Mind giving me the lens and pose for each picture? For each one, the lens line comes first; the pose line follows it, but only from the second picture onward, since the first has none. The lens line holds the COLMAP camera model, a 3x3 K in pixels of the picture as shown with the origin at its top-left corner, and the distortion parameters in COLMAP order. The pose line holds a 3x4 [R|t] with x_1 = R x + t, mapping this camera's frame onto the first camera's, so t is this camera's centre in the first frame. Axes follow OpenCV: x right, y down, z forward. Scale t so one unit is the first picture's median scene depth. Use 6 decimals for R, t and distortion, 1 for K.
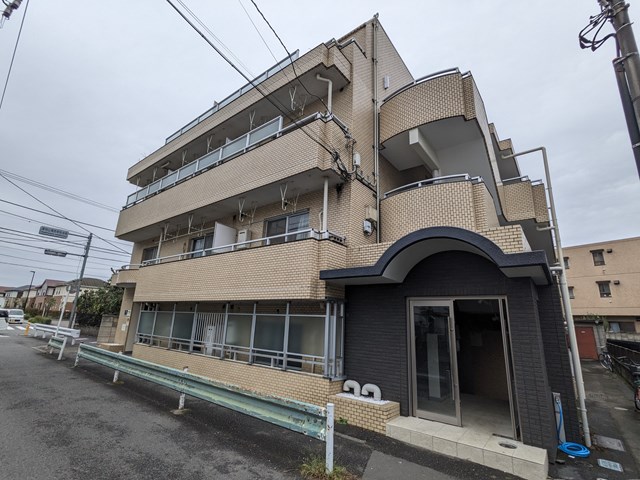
lens RADIAL K [[305.6, 0, 317.0], [0, 305.6, 241.4], [0, 0, 1]] dist [-0.003043, 0.003966]
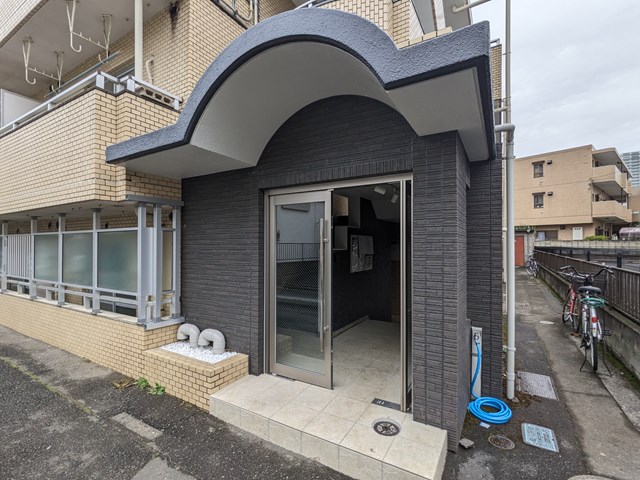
lens RADIAL K [[305.6, 0, 317.0], [0, 305.6, 241.4], [0, 0, 1]] dist [-0.003043, 0.003966]
pose [[0.990838, -0.043148, 0.127981, 0.333939], [0.009802, 0.968070, 0.250487, 0.138136], [-0.134703, -0.246938, 0.959623, 0.421723]]
